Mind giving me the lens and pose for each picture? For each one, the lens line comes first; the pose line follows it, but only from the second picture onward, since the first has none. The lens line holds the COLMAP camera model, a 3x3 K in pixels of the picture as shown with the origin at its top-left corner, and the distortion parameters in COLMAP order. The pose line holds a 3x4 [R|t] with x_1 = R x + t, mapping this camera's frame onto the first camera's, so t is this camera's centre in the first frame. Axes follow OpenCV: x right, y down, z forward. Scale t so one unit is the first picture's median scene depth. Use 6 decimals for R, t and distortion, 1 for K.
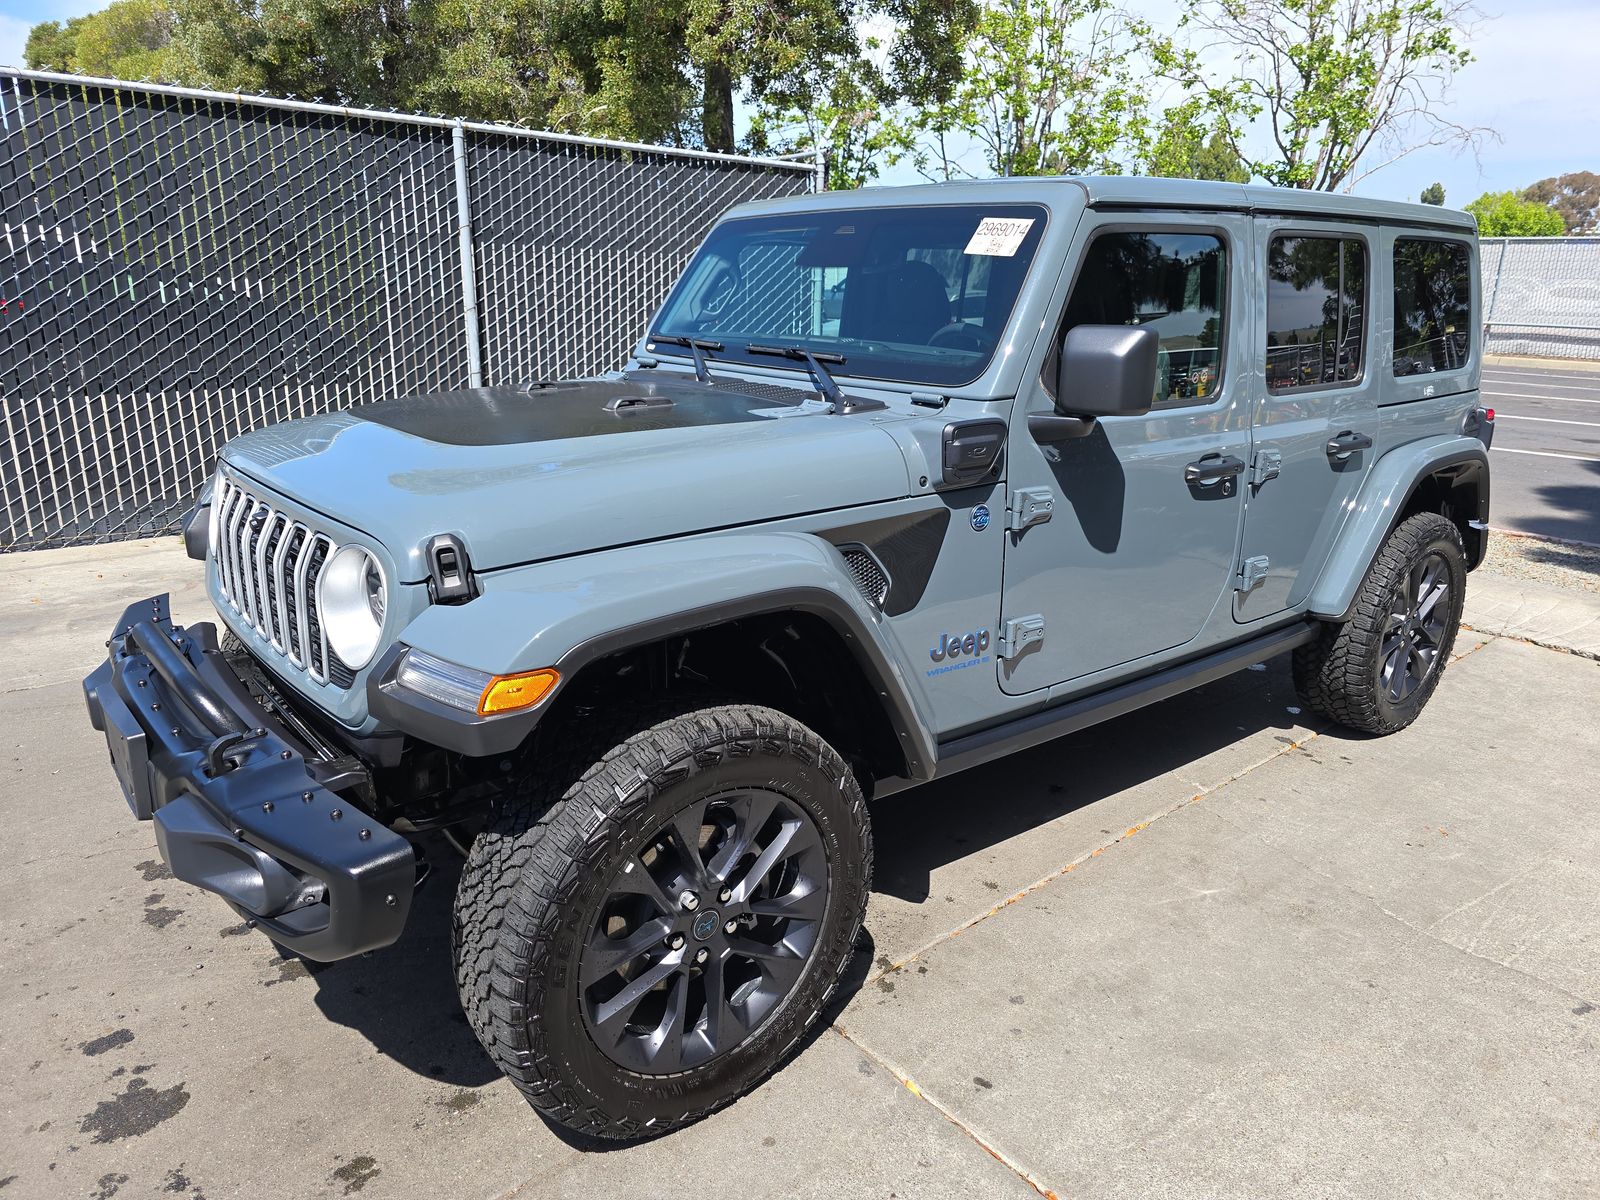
lens RADIAL K [[1108.6, 0, 800.0], [0, 1108.6, 600.0], [0, 0, 1]] dist [0.116121, -0.127853]
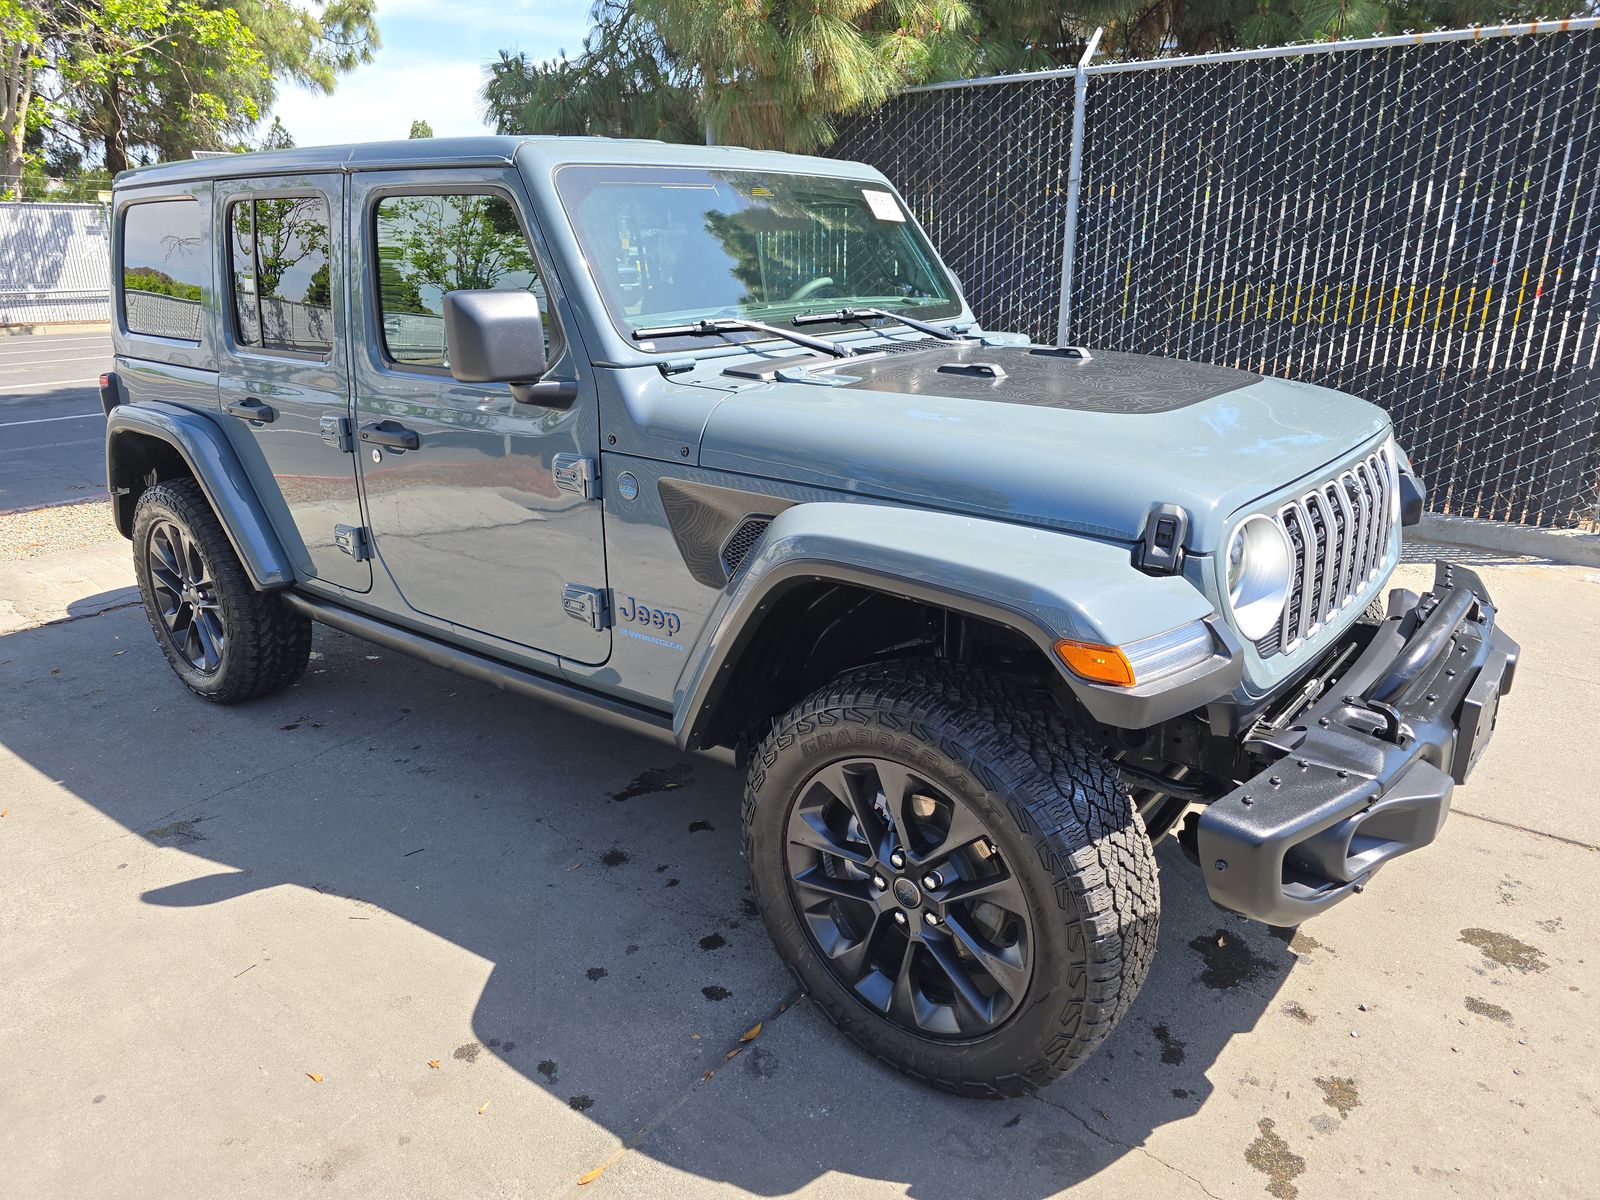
lens RADIAL K [[1127.1, 0, 813.1], [0, 1127.1, 609.0], [0, 0, 1]] dist [0.050831, -0.046896]
pose [[-0.238641, -0.314087, 0.918912, -0.181150], [0.277405, 0.884774, 0.374460, -0.066736], [-0.930643, 0.344273, -0.124014, 0.219828]]
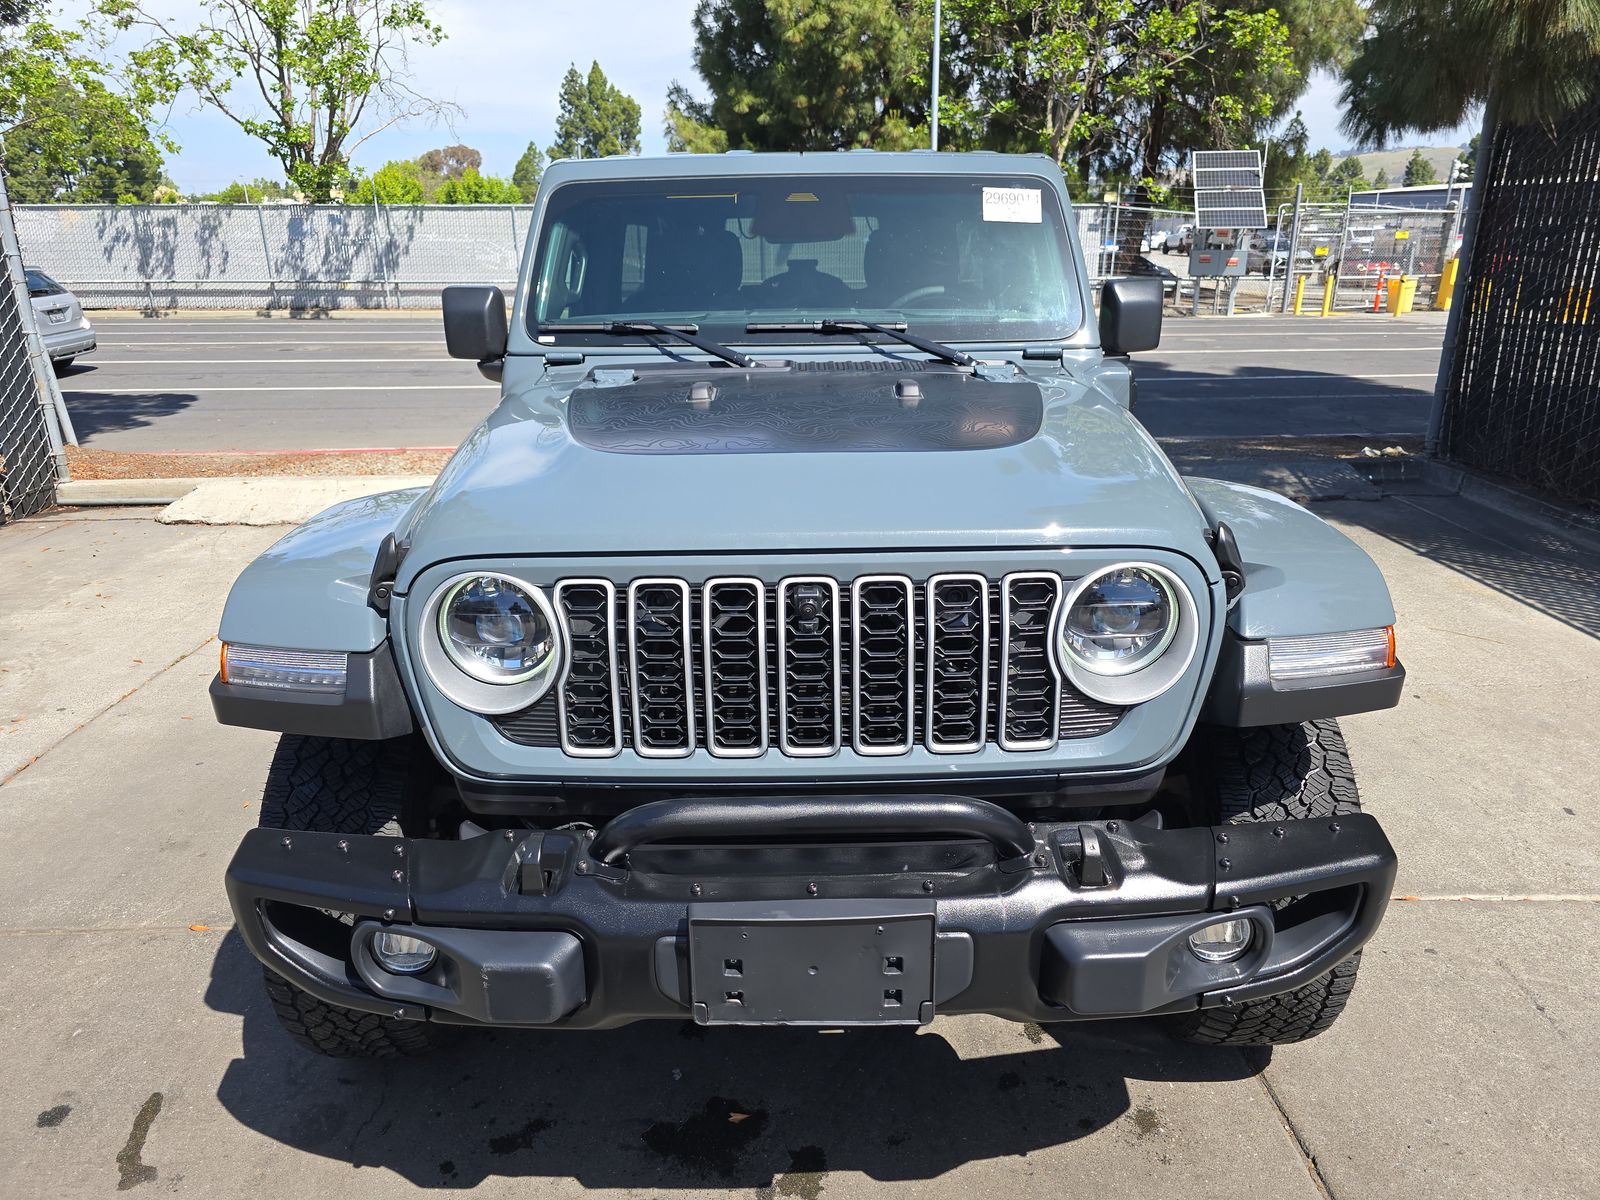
lens RADIAL K [[1127.1, 0, 813.1], [0, 1127.1, 609.0], [0, 0, 1]] dist [0.050831, -0.046896]
pose [[0.618379, -0.262256, 0.740830, -0.139692], [0.236521, 0.961076, 0.142797, -0.023261], [-0.749443, 0.086919, 0.656339, 0.070623]]
